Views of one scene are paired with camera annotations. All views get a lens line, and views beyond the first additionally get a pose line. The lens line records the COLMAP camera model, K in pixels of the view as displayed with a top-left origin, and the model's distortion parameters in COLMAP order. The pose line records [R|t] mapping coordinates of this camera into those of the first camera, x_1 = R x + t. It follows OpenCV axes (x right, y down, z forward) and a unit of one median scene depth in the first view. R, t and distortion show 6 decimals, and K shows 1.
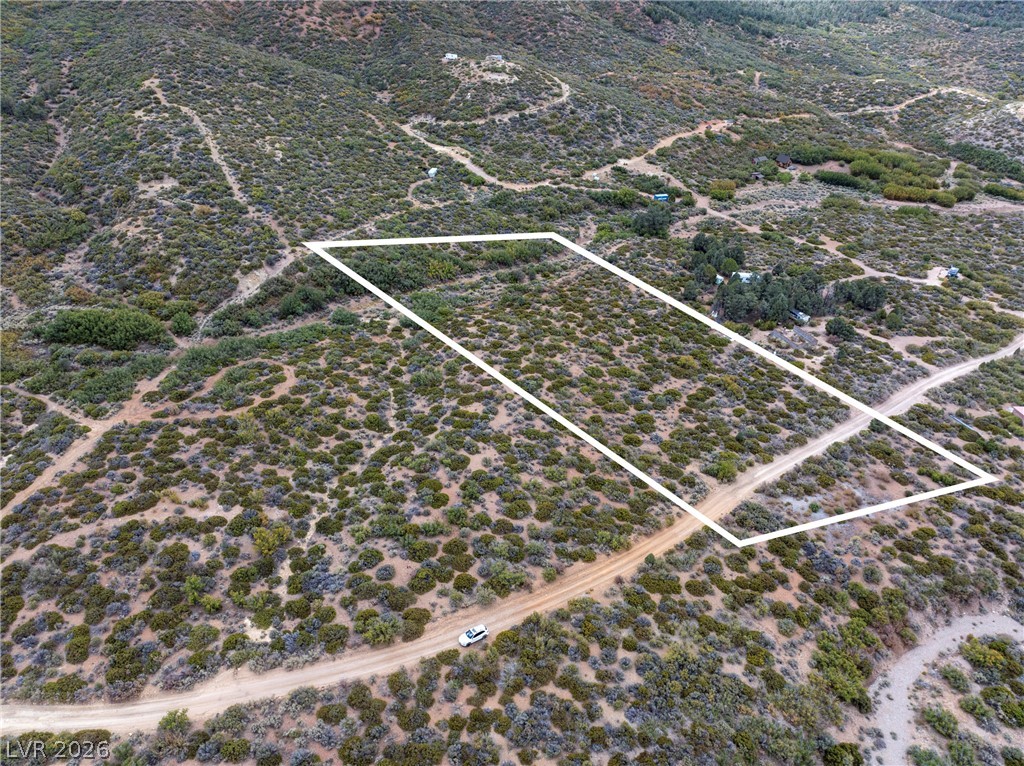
lens RADIAL K [[720.3, 0, 515.4], [0, 720.3, 381.0], [0, 0, 1]] dist [-0.043712, 0.008105]
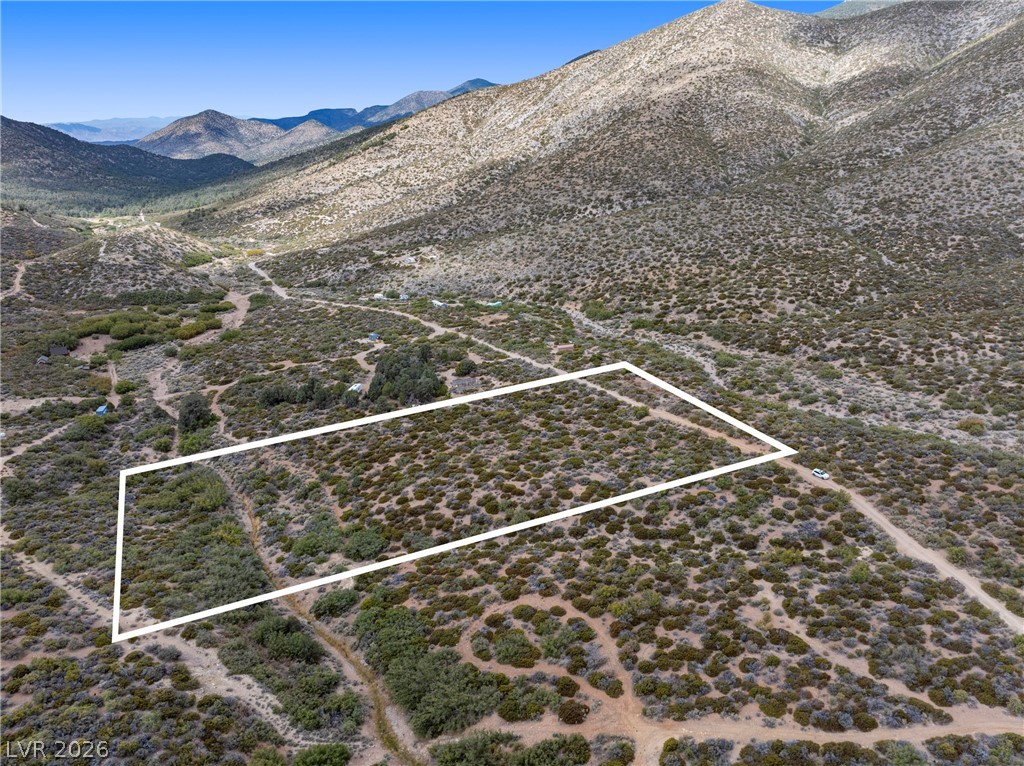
lens RADIAL K [[720.3, 0, 515.4], [0, 720.3, 381.0], [0, 0, 1]] dist [-0.043712, 0.008105]
pose [[0.036177, -0.351100, 0.935639, -0.889227], [0.550704, 0.788271, 0.274506, -0.390076], [-0.833916, 0.505329, 0.221869, 0.601650]]
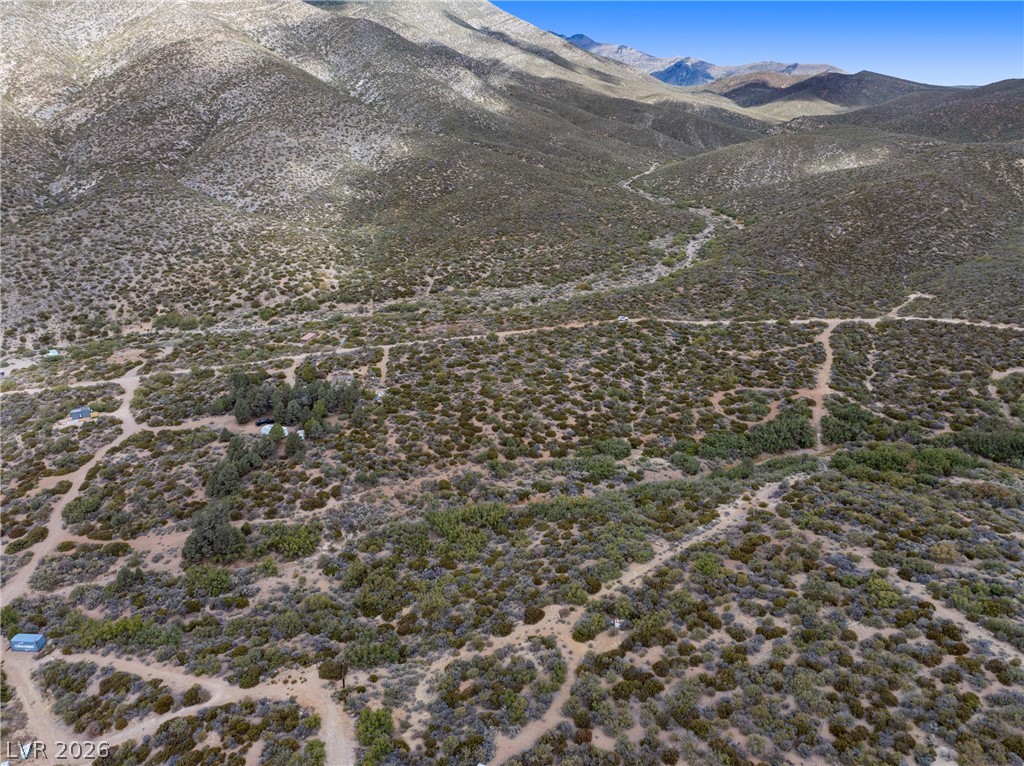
lens RADIAL K [[720.3, 0, 515.4], [0, 720.3, 381.0], [0, 0, 1]] dist [-0.043712, 0.008105]
pose [[-0.940556, -0.129390, 0.314025, -0.334066], [0.174144, 0.610080, 0.772966, -1.033869], [-0.291595, 0.781703, -0.551282, 1.625139]]
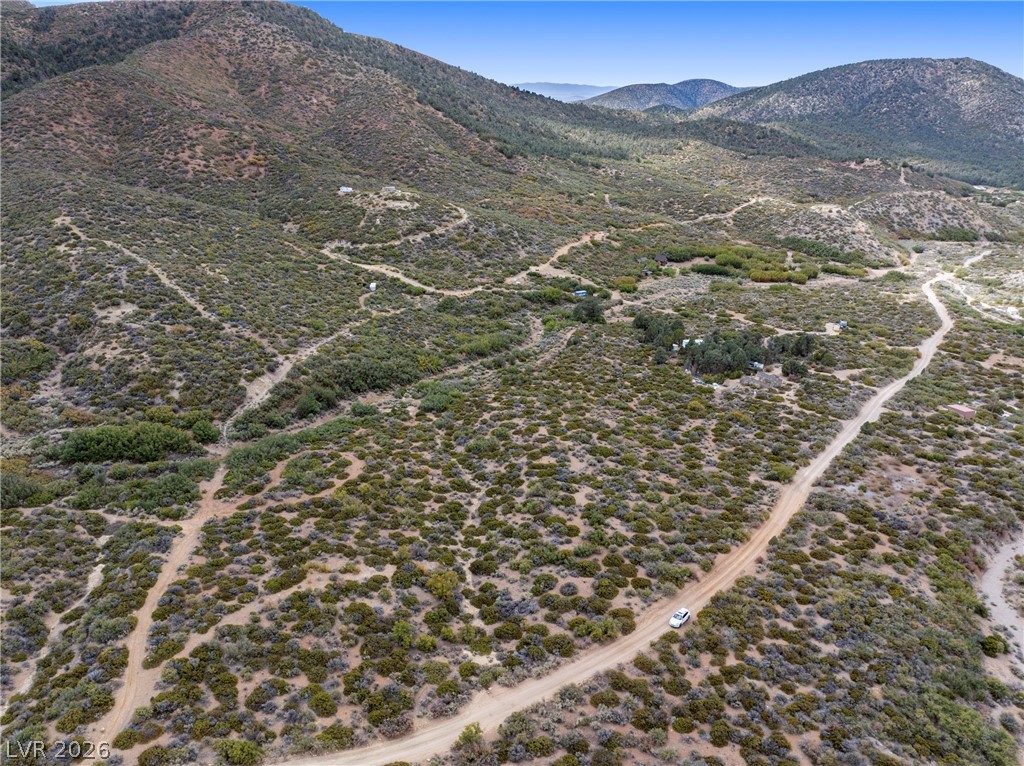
lens RADIAL K [[720.3, 0, 515.4], [0, 720.3, 381.0], [0, 0, 1]] dist [-0.043712, 0.008105]
pose [[0.964674, -0.101912, 0.242936, -0.290380], [0.144310, 0.975907, -0.163649, 0.074843], [-0.220405, 0.192926, 0.956139, -0.045743]]
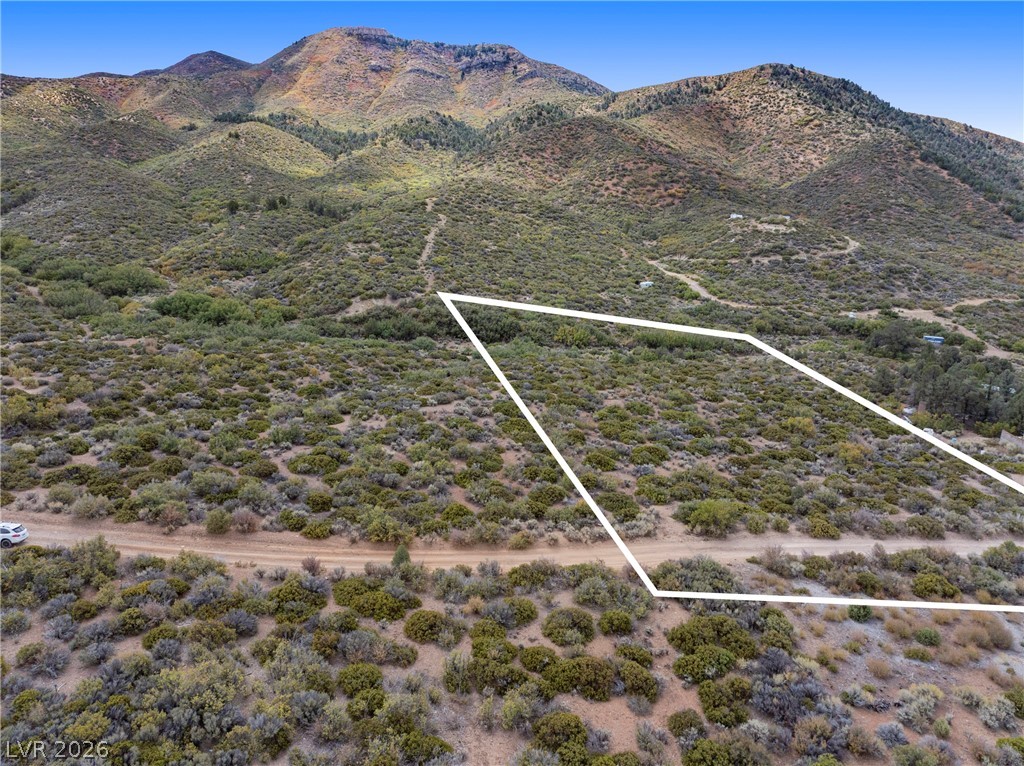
lens RADIAL K [[720.3, 0, 515.4], [0, 720.3, 381.0], [0, 0, 1]] dist [-0.043712, 0.008105]
pose [[0.870943, 0.138598, -0.471432, 0.282505], [-0.284797, 0.924204, -0.254435, 0.145096], [0.400435, 0.355860, 0.844402, 0.355255]]
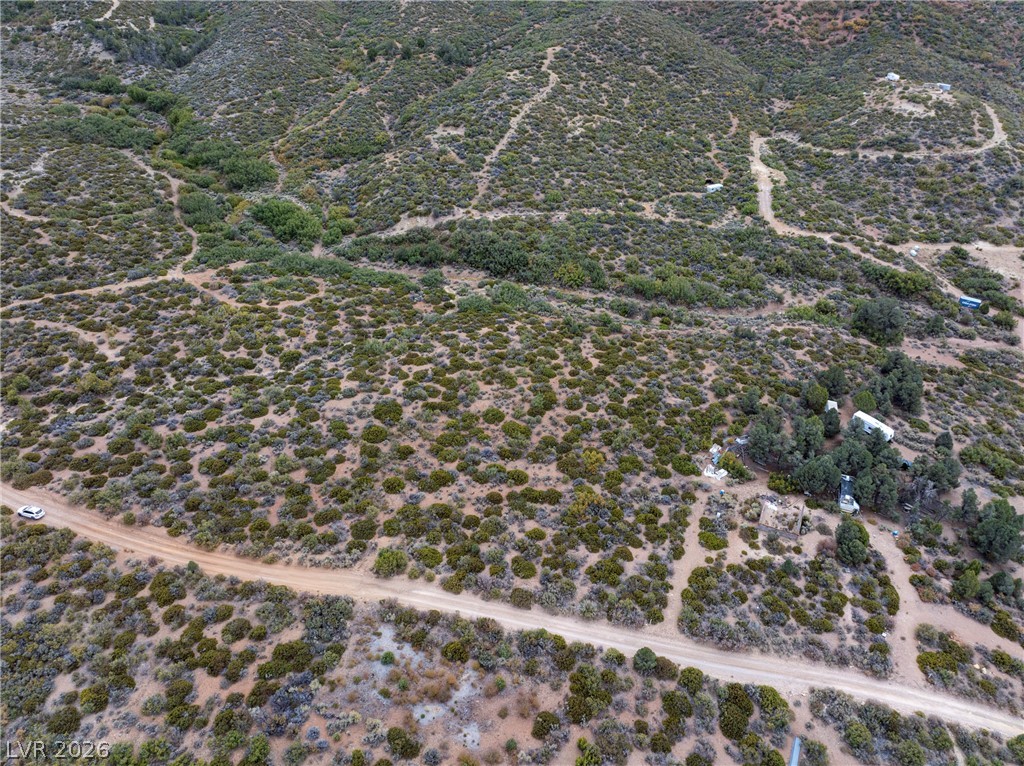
lens RADIAL K [[721.7, 0, 515.9], [0, 721.7, 380.4], [0, 0, 1]] dist [-0.049718, 0.019782]
pose [[0.674162, 0.407855, -0.615759, 0.575382], [-0.408204, 0.900554, 0.149571, -0.171059], [0.615528, 0.150521, 0.773608, 0.307507]]
